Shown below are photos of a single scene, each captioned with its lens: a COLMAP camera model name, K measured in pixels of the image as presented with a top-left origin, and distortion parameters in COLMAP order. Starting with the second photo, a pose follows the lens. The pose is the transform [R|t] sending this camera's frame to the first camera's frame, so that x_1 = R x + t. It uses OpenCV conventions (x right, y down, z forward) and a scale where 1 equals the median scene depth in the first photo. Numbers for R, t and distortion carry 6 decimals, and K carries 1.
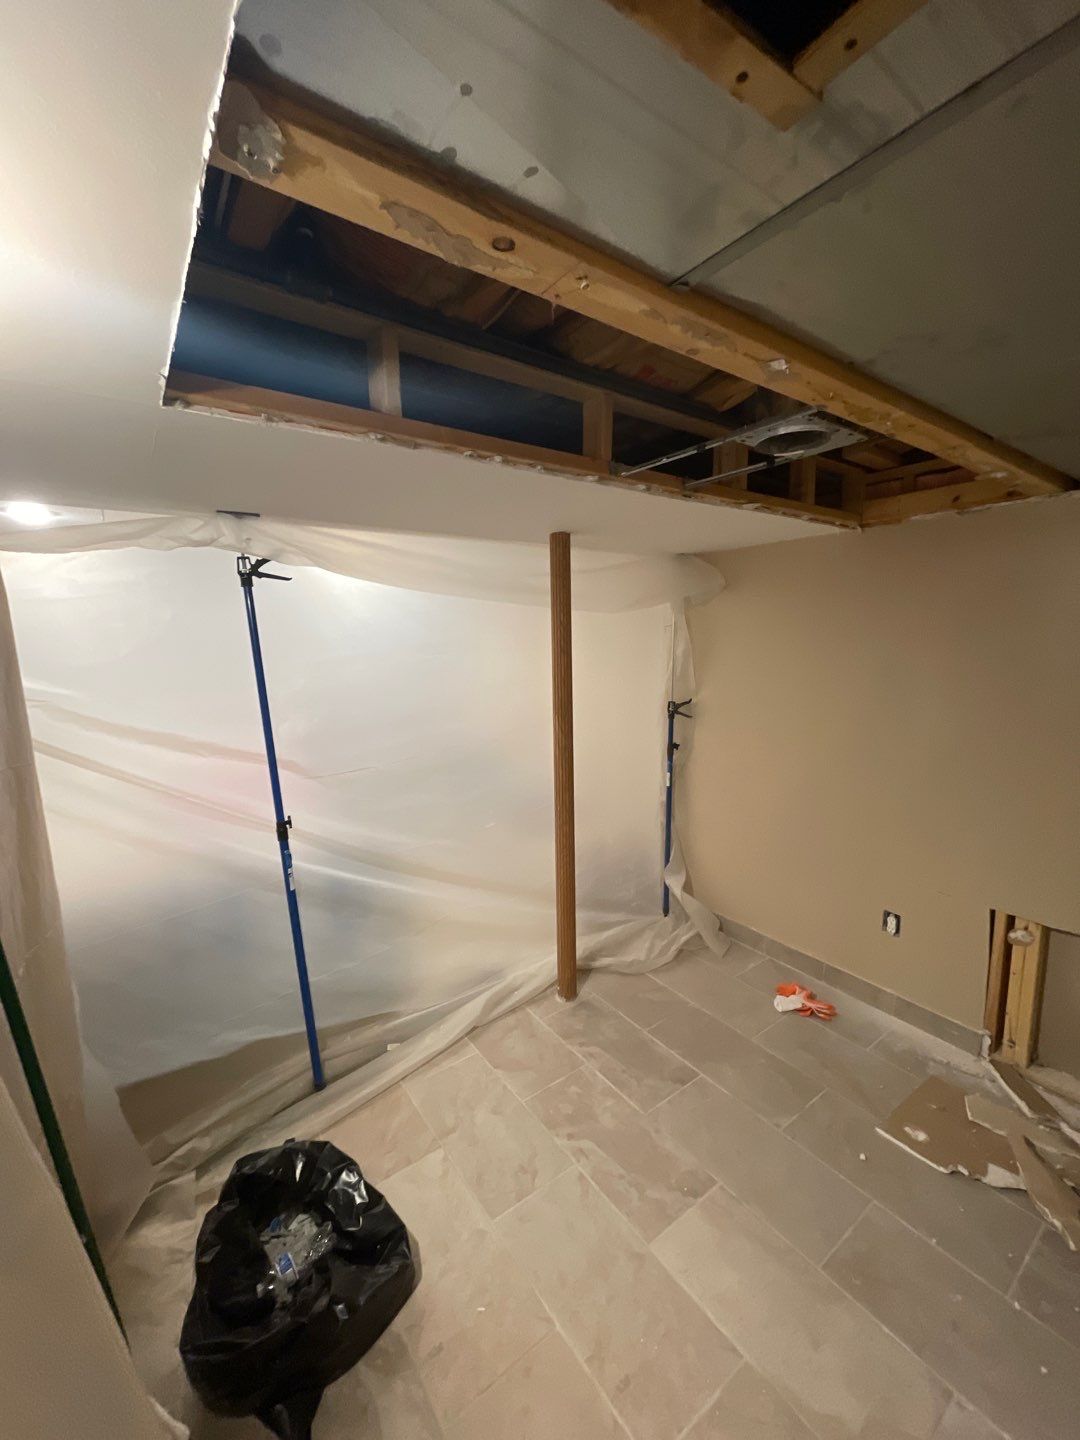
lens RADIAL K [[592.4, 0, 548.7], [0, 592.4, 716.1], [0, 0, 1]] dist [-0.001251, -0.000067]
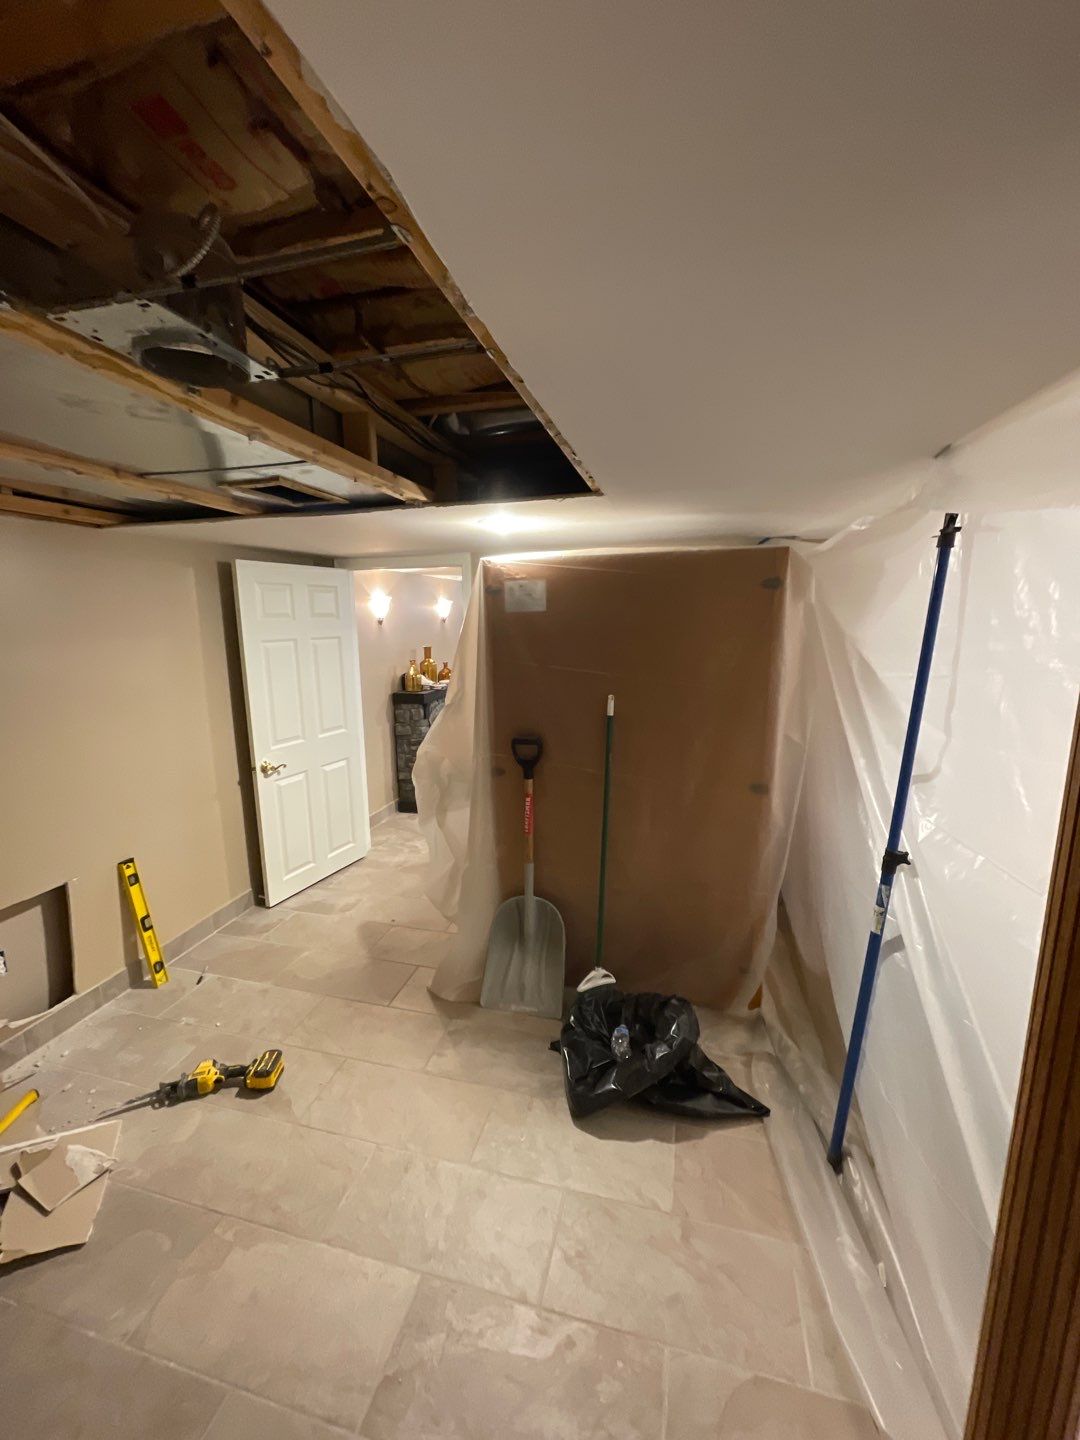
lens RADIAL K [[592.4, 0, 548.4], [0, 592.4, 719.1], [0, 0, 1]] dist [-0.001251, -0.000067]
pose [[-0.774909, 0.131361, -0.618272, 0.276702], [-0.072849, 0.953086, 0.293802, -0.139805], [0.627860, 0.272711, -0.728986, 0.916056]]
